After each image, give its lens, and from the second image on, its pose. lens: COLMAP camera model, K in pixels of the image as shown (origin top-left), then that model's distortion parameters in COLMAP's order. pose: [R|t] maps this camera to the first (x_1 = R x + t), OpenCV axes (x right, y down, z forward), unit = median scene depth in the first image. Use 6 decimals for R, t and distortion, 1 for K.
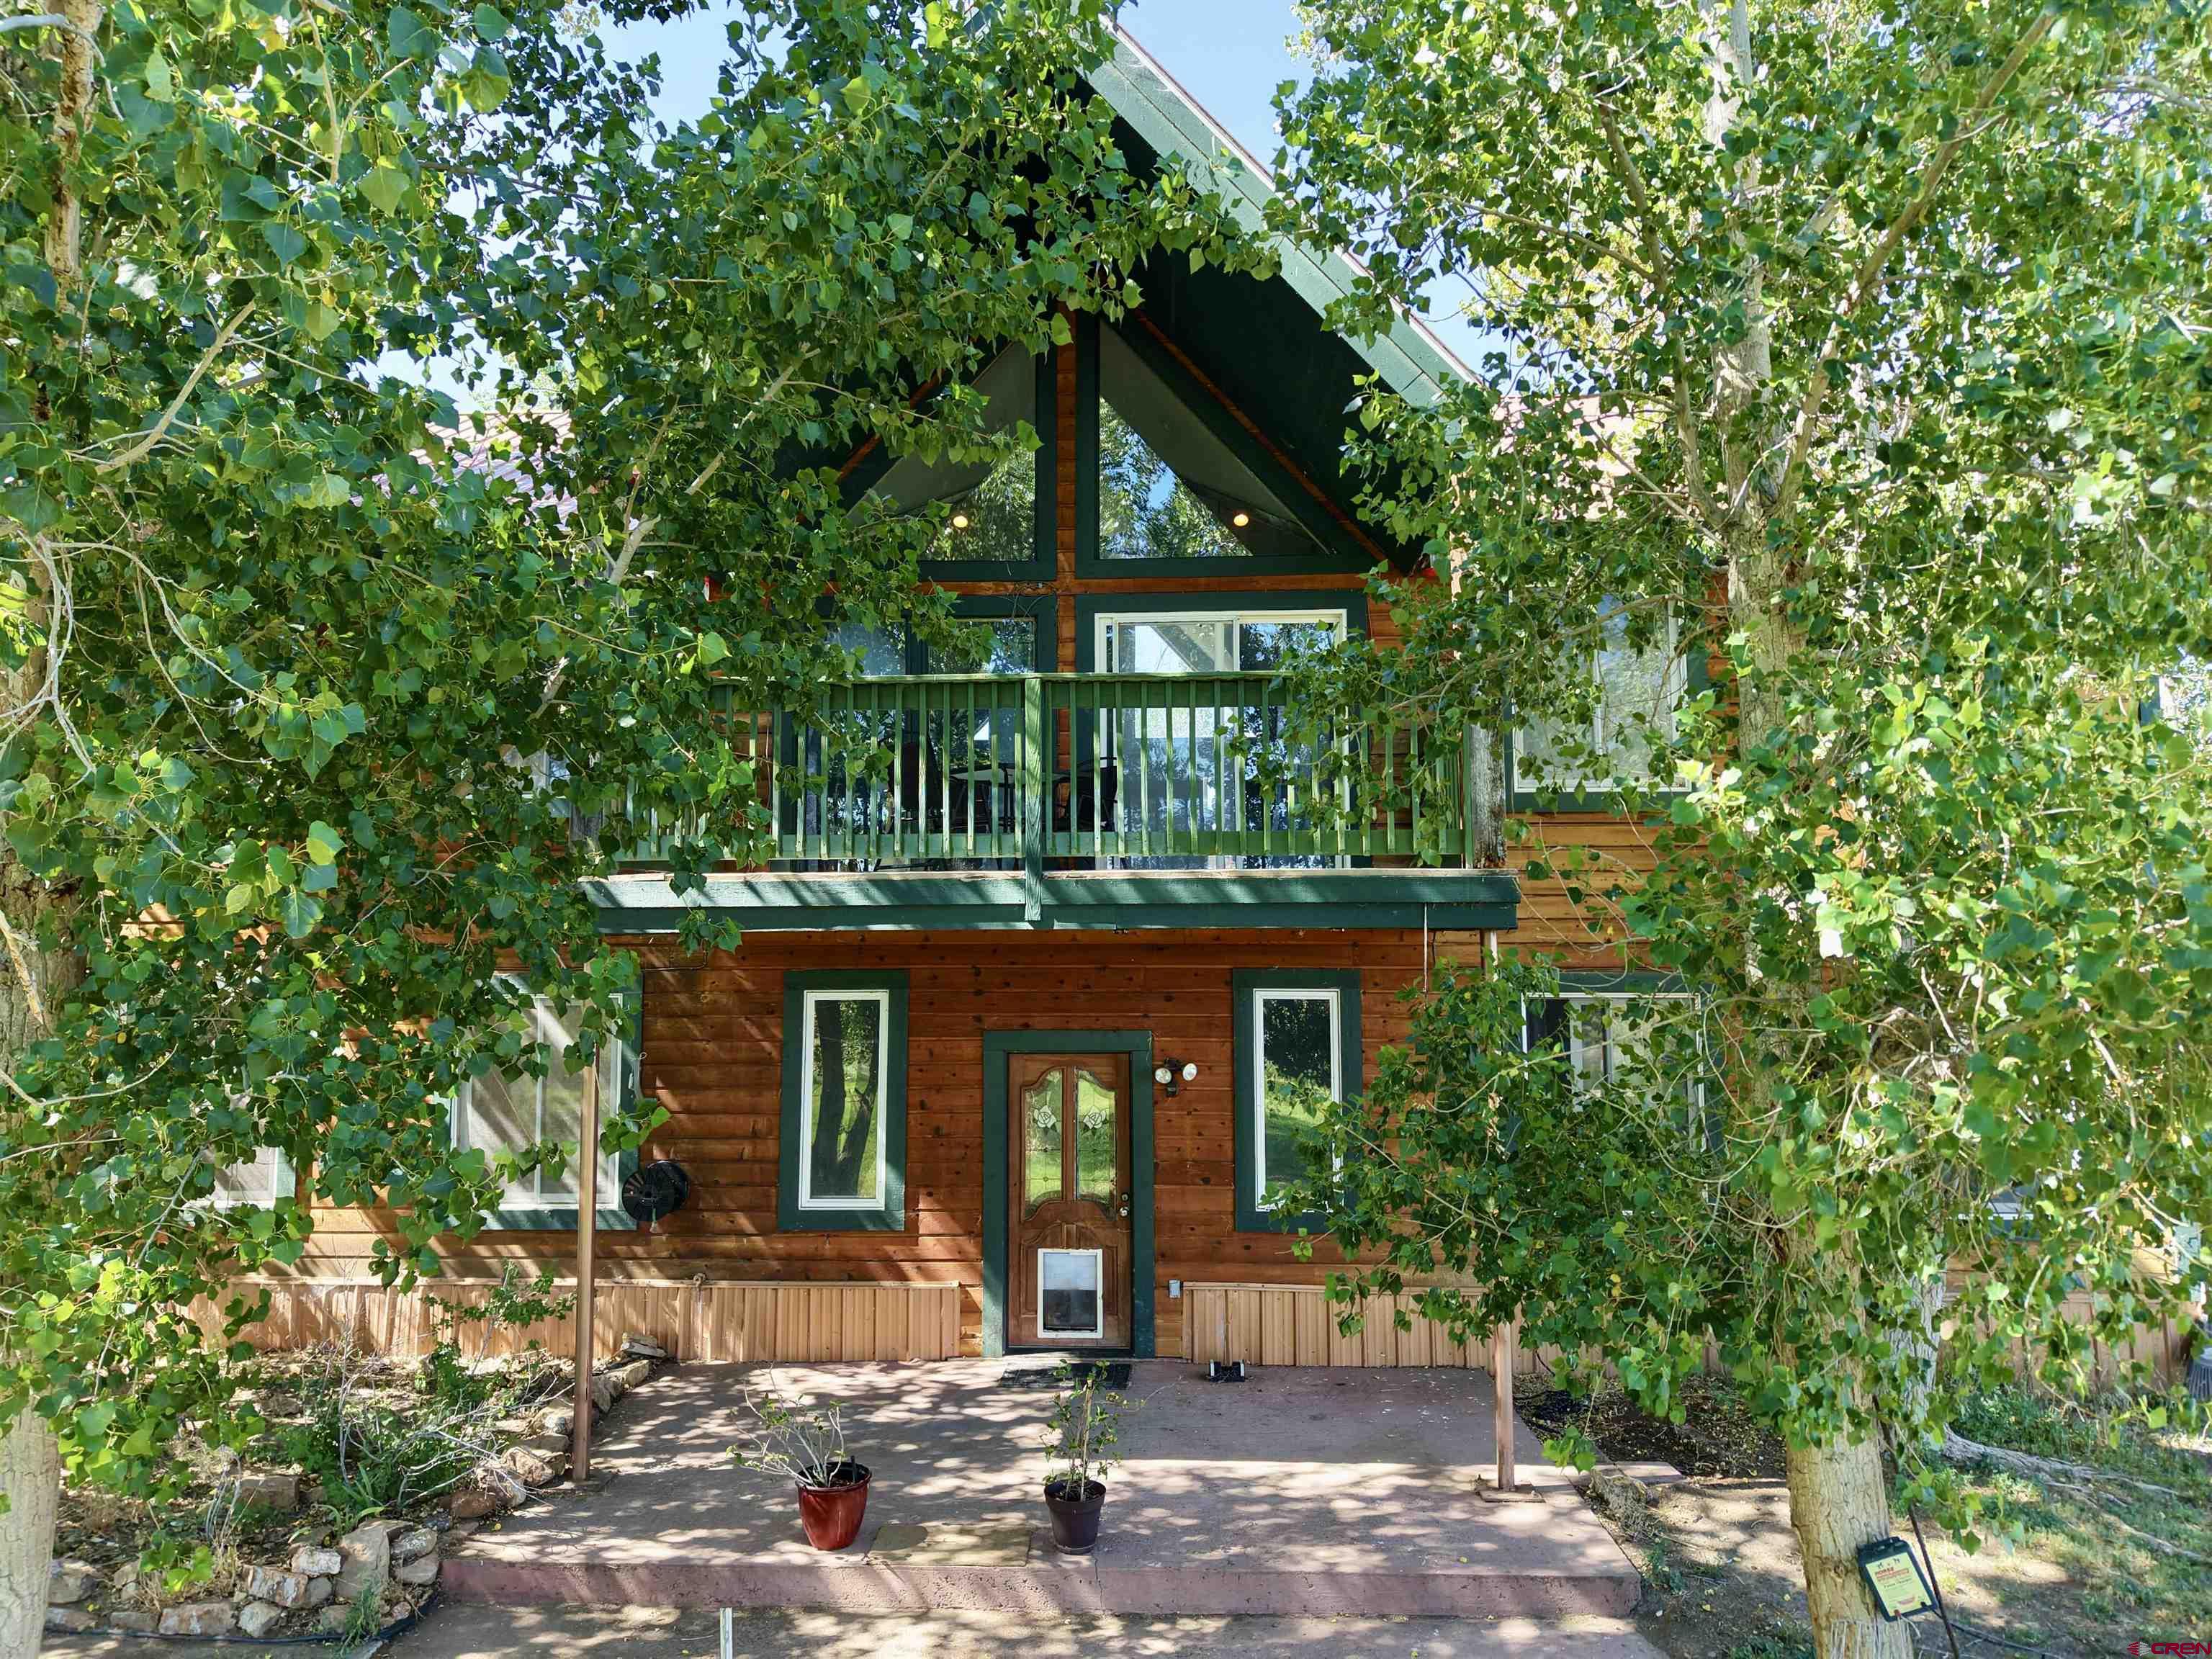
lens RADIAL K [[1523.0, 0, 1106.2], [0, 1523.0, 831.8], [0, 0, 1]] dist [0.006647, -0.000620]
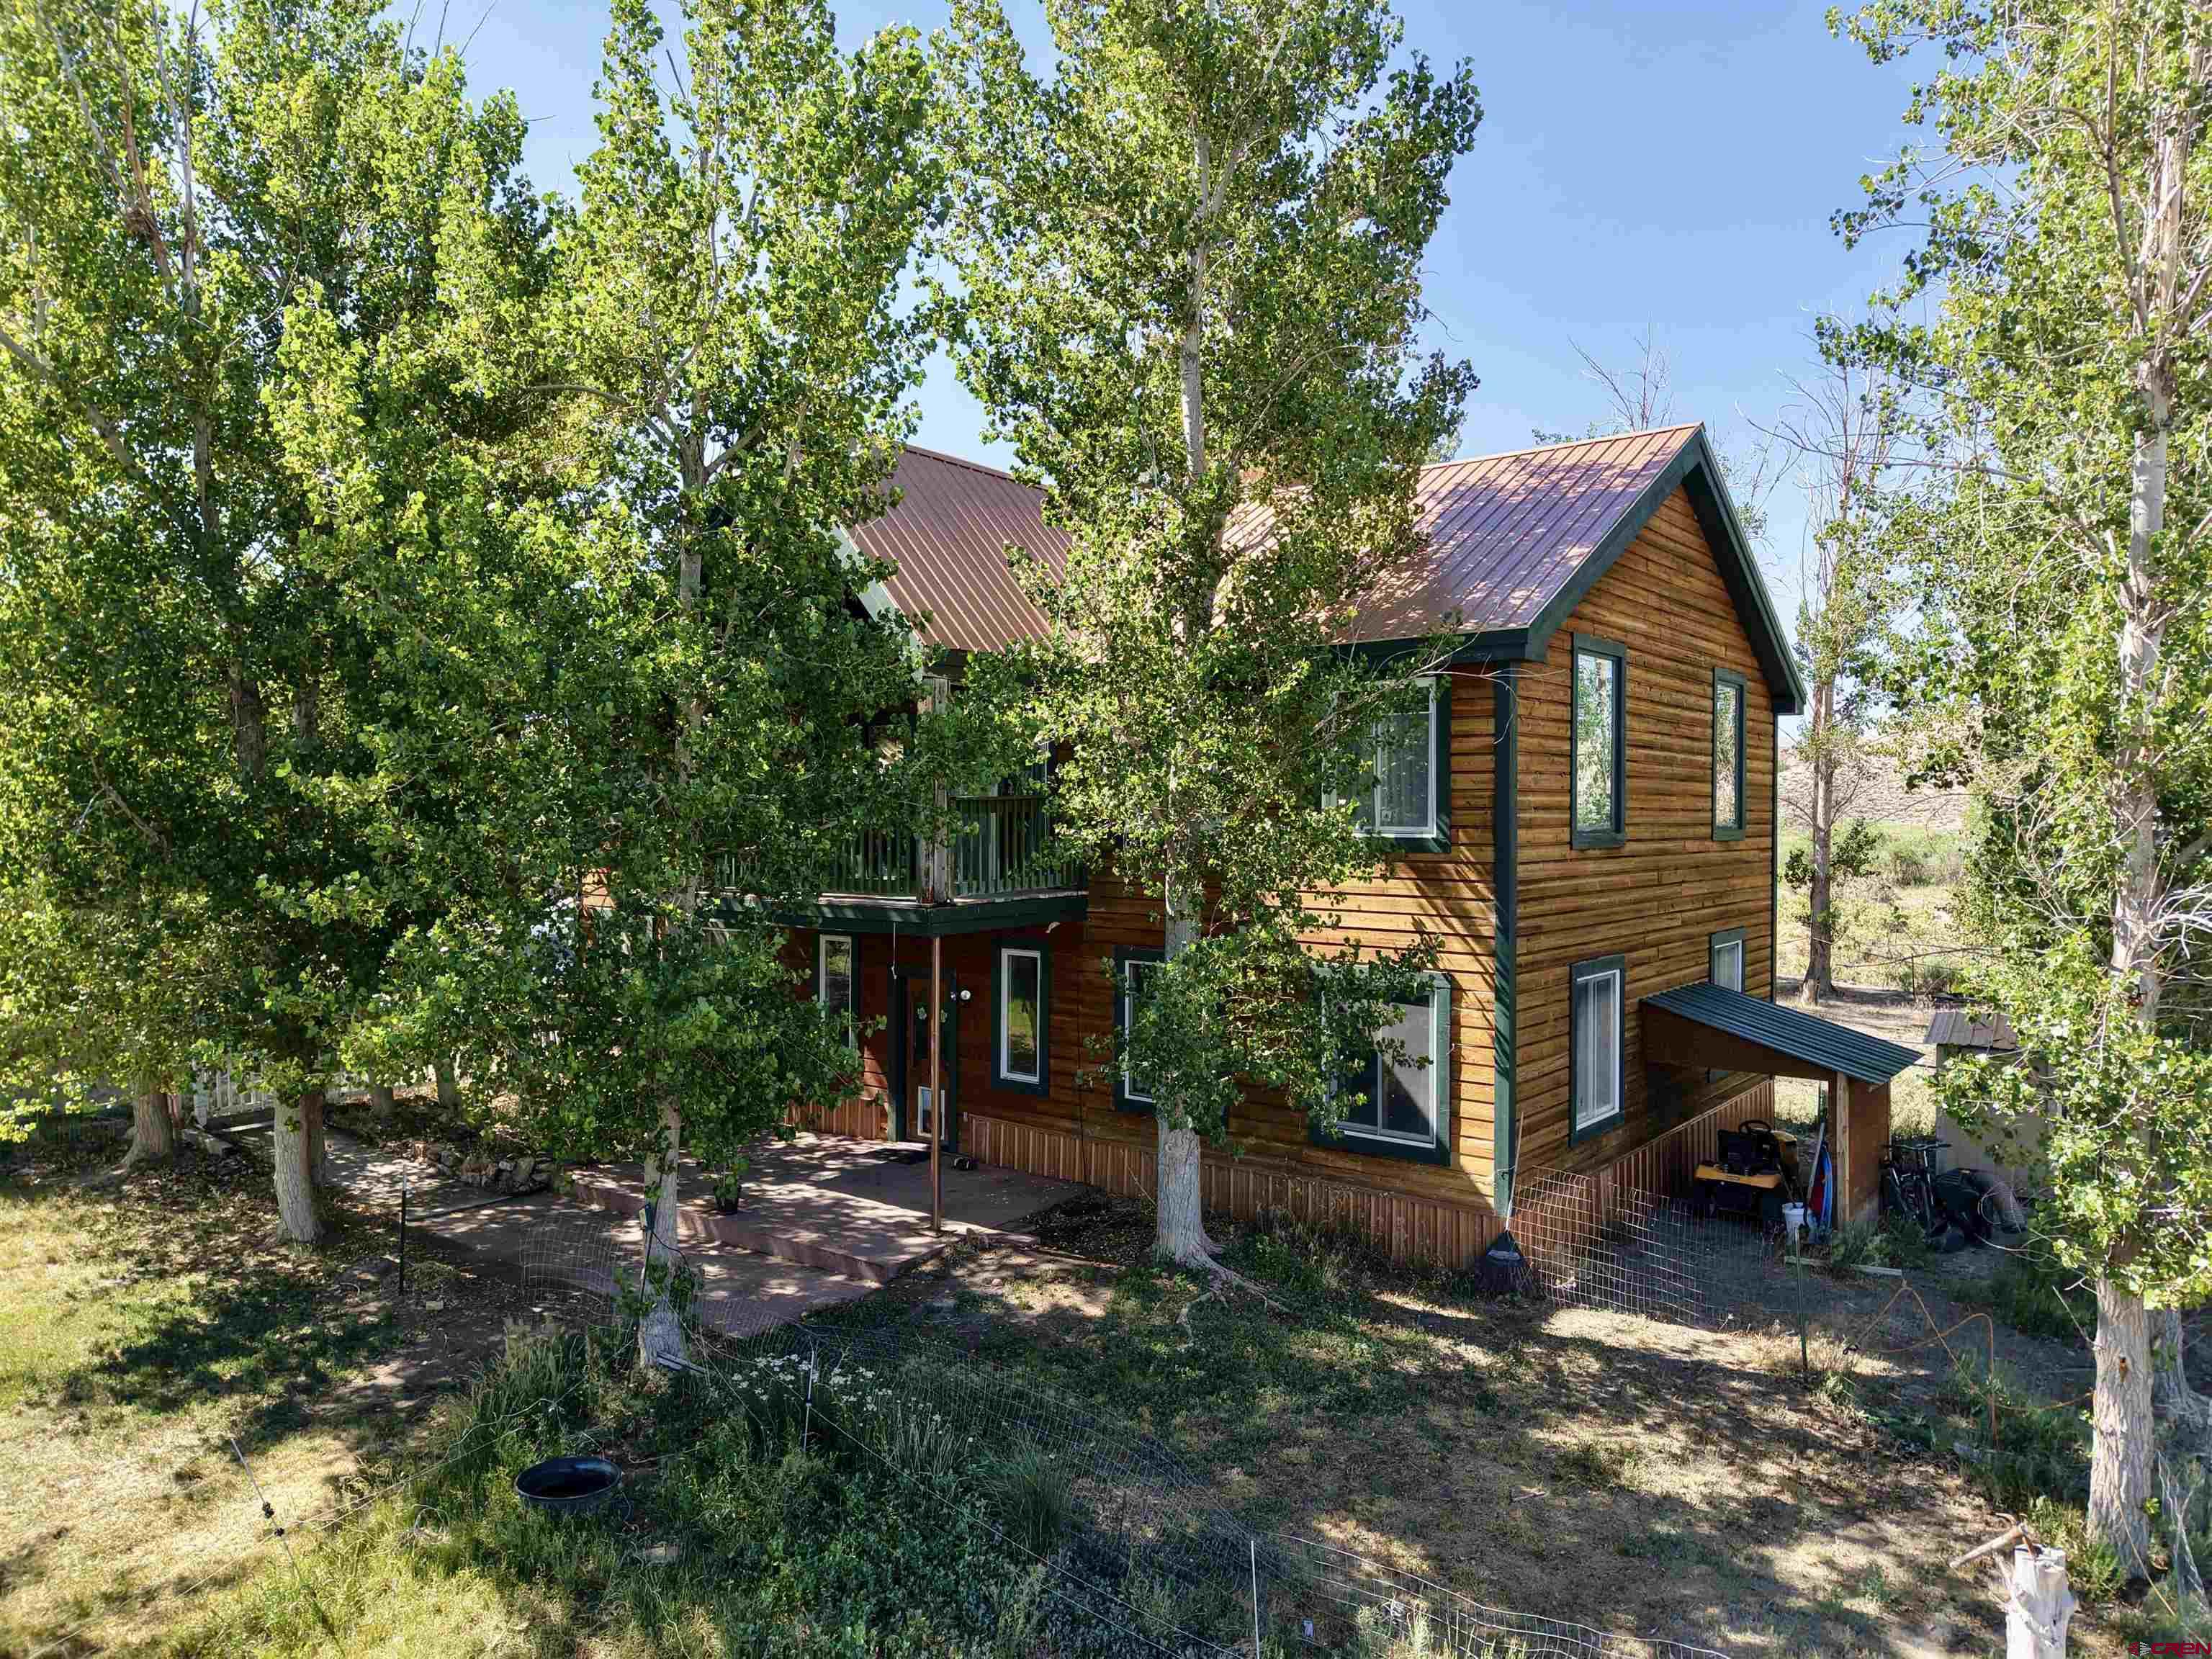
lens RADIAL K [[1523.0, 0, 1106.0], [0, 1523.0, 823.7], [0, 0, 1]] dist [0.006647, -0.000620]
pose [[0.810550, 0.012798, -0.585530, 1.566581], [0.049611, 0.994668, 0.090417, -0.240823], [0.583565, -0.102336, 0.805592, -0.366104]]
